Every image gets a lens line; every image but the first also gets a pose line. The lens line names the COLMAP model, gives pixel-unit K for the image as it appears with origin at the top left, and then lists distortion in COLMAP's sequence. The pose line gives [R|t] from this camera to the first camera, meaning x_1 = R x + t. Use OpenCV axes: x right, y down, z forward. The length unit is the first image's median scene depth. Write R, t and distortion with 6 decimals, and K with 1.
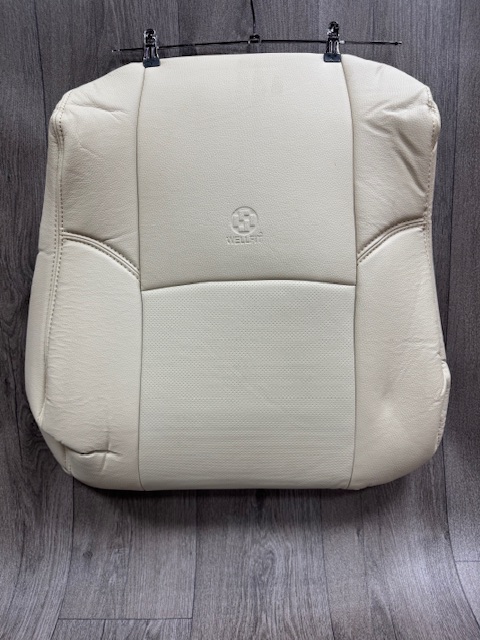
lens RADIAL K [[456.0, 0, 240.4], [0, 456.0, 318.7], [0, 0, 1]] dist [0.000326, -0.008746]
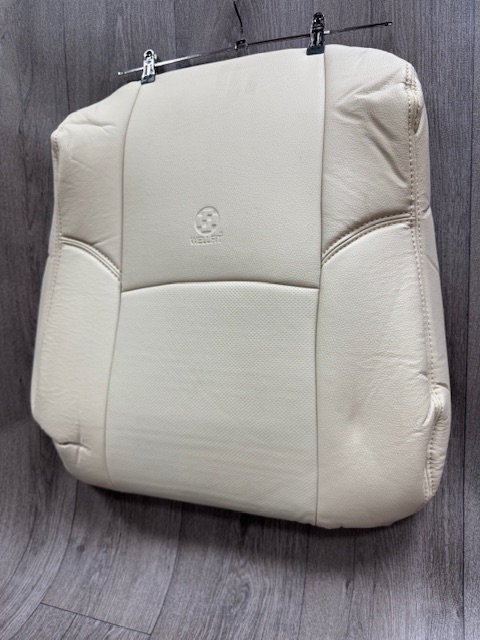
lens RADIAL K [[461.2, 0, 241.1], [0, 461.2, 320.3], [0, 0, 1]] dist [-0.003970, -0.008414]
pose [[0.947091, 0.040132, -0.318447, 0.356627], [-0.062905, 0.996120, -0.061552, 0.047641], [0.314741, 0.078327, 0.945940, 0.094476]]
